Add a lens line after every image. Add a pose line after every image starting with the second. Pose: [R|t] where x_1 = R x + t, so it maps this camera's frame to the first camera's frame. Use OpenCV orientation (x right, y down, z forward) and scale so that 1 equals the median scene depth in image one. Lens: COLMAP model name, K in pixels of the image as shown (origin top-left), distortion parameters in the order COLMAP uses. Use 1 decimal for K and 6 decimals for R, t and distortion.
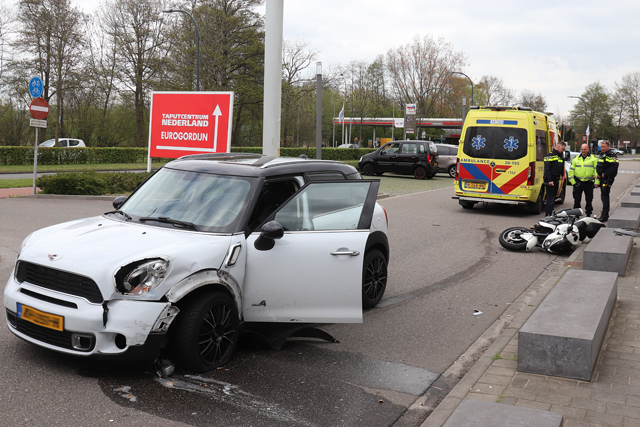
lens RADIAL K [[686.5, 0, 320.0], [0, 686.5, 213.5], [0, 0, 1]] dist [-0.006232, -0.004374]
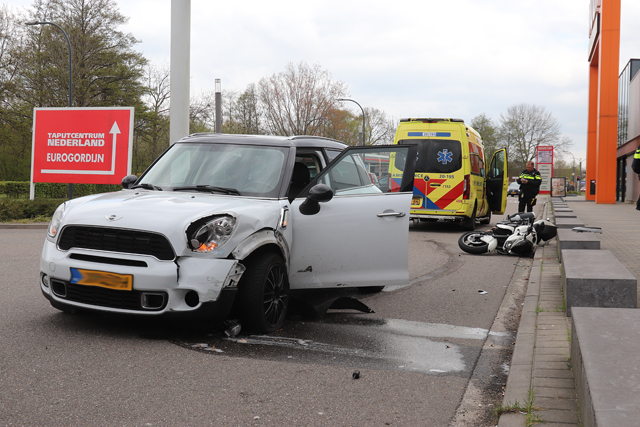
lens RADIAL K [[773.5, 0, 320.0], [0, 773.5, 213.5], [0, 0, 1]] dist [0.001315, 0.011522]
pose [[0.986186, -0.021863, 0.164191, -0.109720], [0.031517, 0.997909, -0.056423, 0.050444], [-0.162614, 0.060818, 0.984814, -0.046102]]
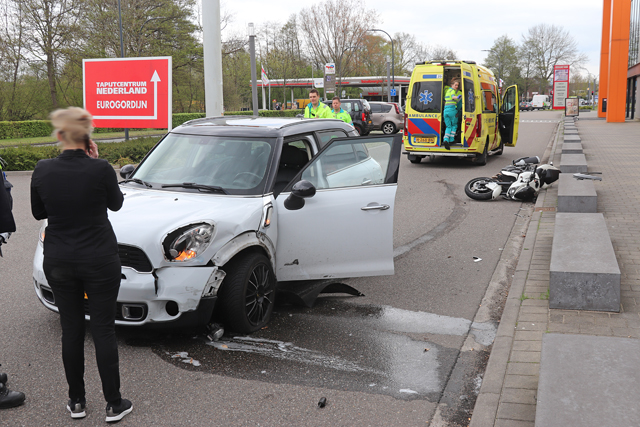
lens RADIAL K [[686.5, 0, 320.0], [0, 686.5, 213.5], [0, 0, 1]] dist [-0.006232, -0.004374]
pose [[0.992497, -0.060837, 0.106059, -0.066348], [0.054979, 0.996841, 0.057313, 0.001444], [-0.109210, -0.051052, 0.992707, -0.002019]]
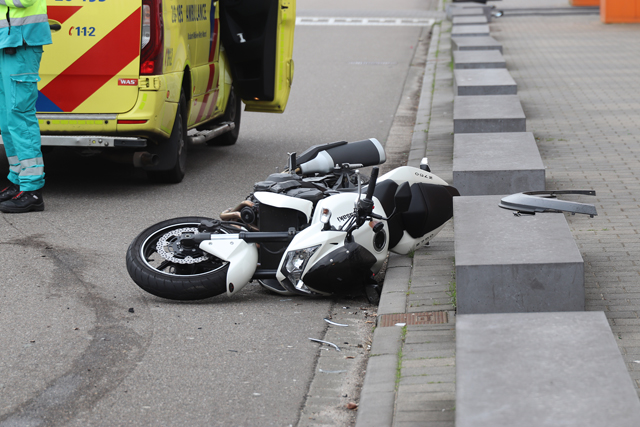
lens RADIAL K [[2871.0, 0, 320.0], [0, 2871.0, 213.5], [0, 0, 1]] dist [0.071445, -8.681454]
pose [[0.916990, -0.070655, 0.392603, -0.123220], [0.072482, 0.997318, 0.010188, 0.010601], [-0.392270, 0.019115, 0.919652, -0.104567]]
